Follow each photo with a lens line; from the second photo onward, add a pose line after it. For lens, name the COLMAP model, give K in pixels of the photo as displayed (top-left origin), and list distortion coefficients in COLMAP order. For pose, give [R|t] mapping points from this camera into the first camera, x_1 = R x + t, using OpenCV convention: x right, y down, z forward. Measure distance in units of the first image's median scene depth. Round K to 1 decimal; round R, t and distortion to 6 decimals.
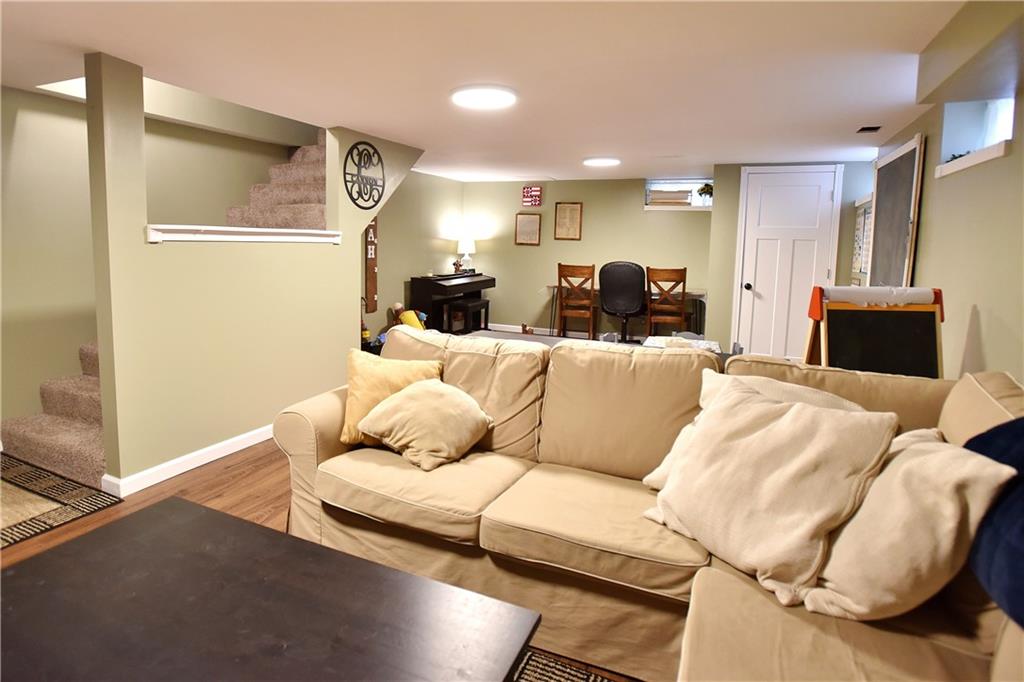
lens RADIAL K [[562.0, 0, 484.6], [0, 562.0, 283.9], [0, 0, 1]] dist [-0.049262, 0.001163]
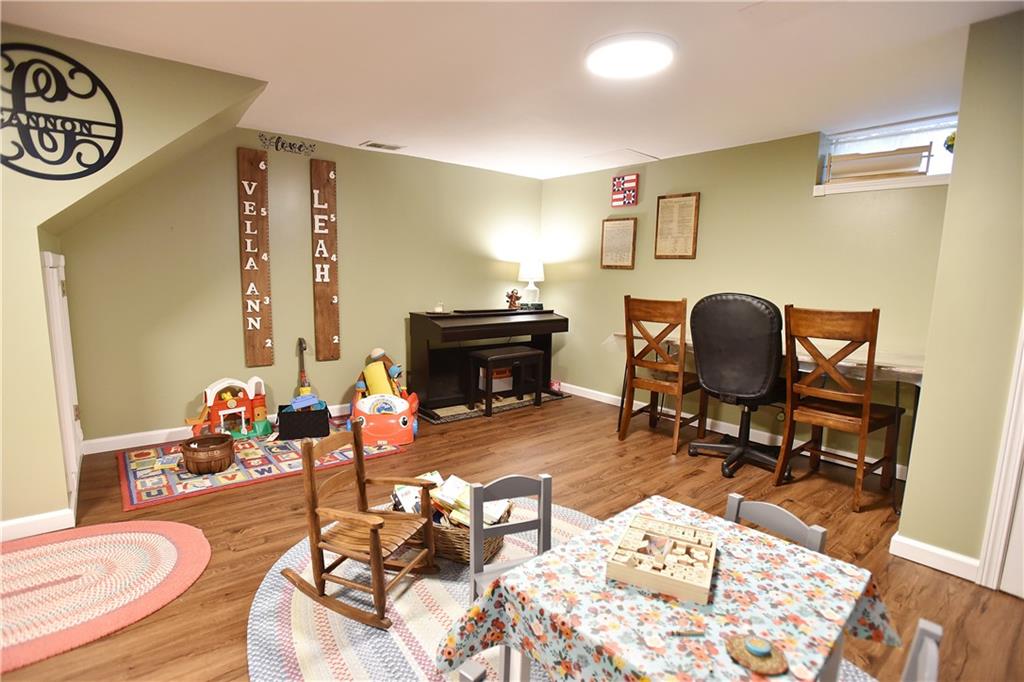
lens RADIAL K [[504.1, 0, 502.3], [0, 504.1, 344.3], [0, 0, 1]] dist [-0.045056, 0.013908]
pose [[0.897771, 0.058673, -0.436536, 0.259260], [-0.037799, 0.997695, 0.056359, -0.012188], [0.438837, -0.034097, 0.897920, 0.512571]]
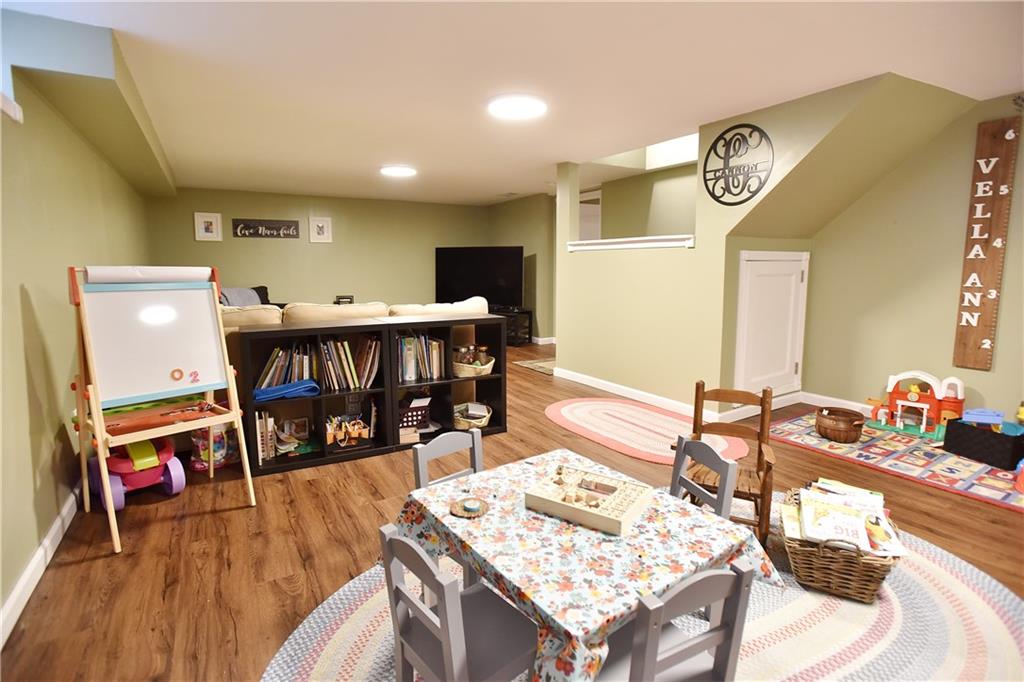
lens RADIAL K [[511.4, 0, 510.2], [0, 511.4, 326.8], [0, 0, 1]] dist [-0.047174, 0.014743]
pose [[-0.560797, 0.077772, -0.824292, 0.422553], [-0.070340, 0.987504, 0.141026, -0.022981], [0.824960, 0.137068, -0.548319, 0.780906]]
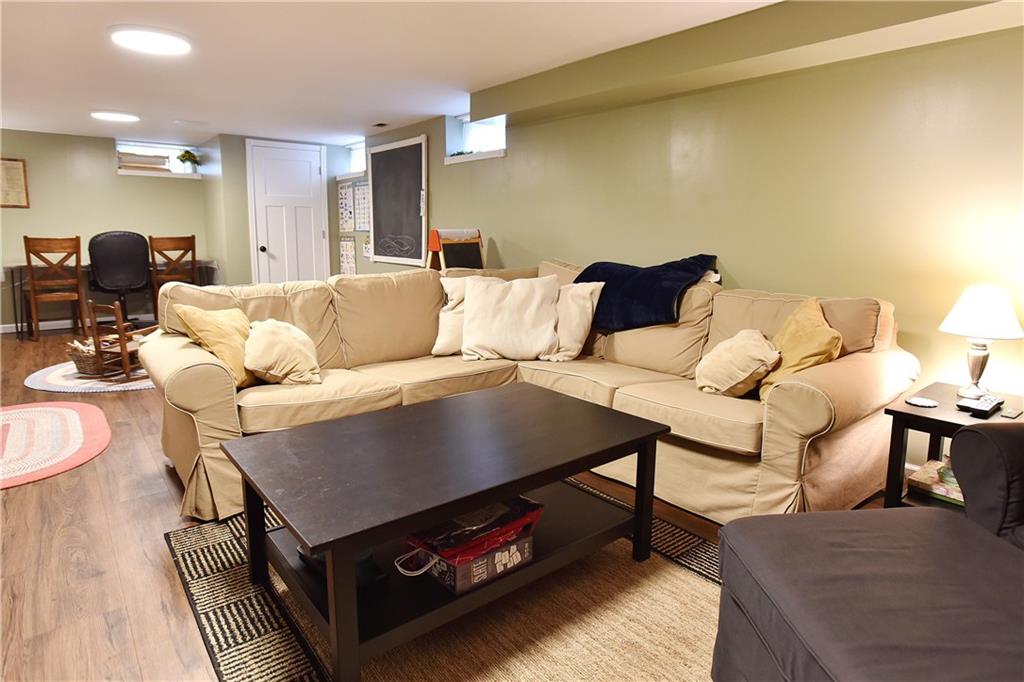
lens RADIAL K [[580.2, 0, 508.4], [0, 580.2, 314.8], [0, 0, 1]] dist [-0.003257, 0.001637]
pose [[0.451841, -0.149765, 0.879438, -0.311438], [0.073519, 0.988706, 0.130600, 0.017271], [-0.889064, 0.005644, 0.457748, 0.020942]]
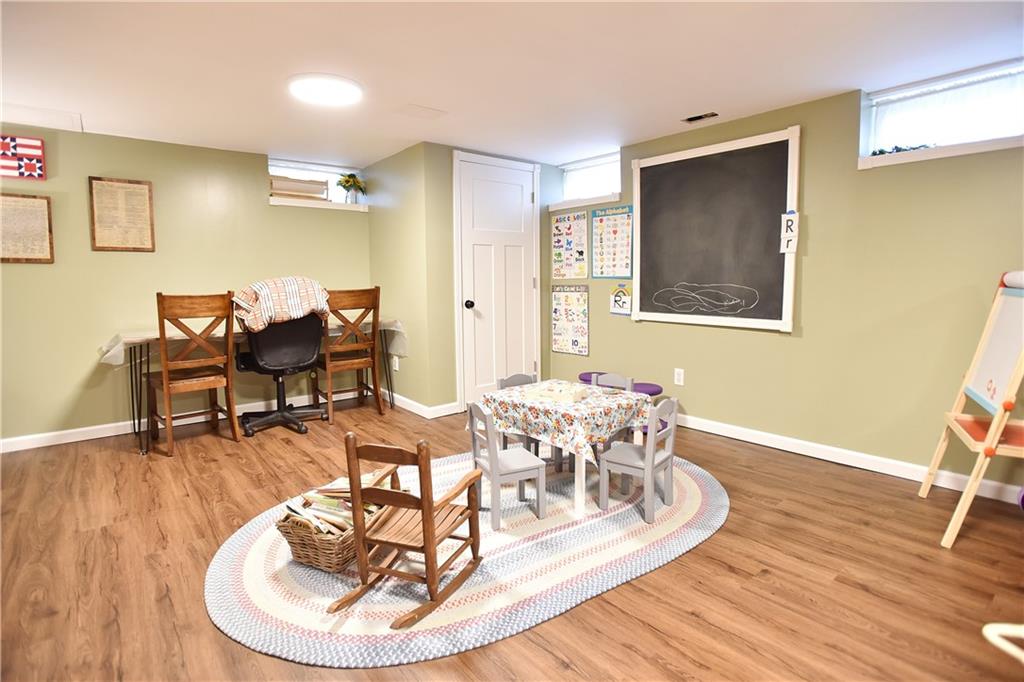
lens RADIAL K [[511.4, 0, 510.2], [0, 511.4, 326.8], [0, 0, 1]] dist [-0.047174, 0.014743]
pose [[0.441654, -0.114217, 0.889885, -0.139491], [0.087450, 0.992621, 0.084001, -0.017711], [-0.892913, 0.040721, 0.448384, 0.546624]]
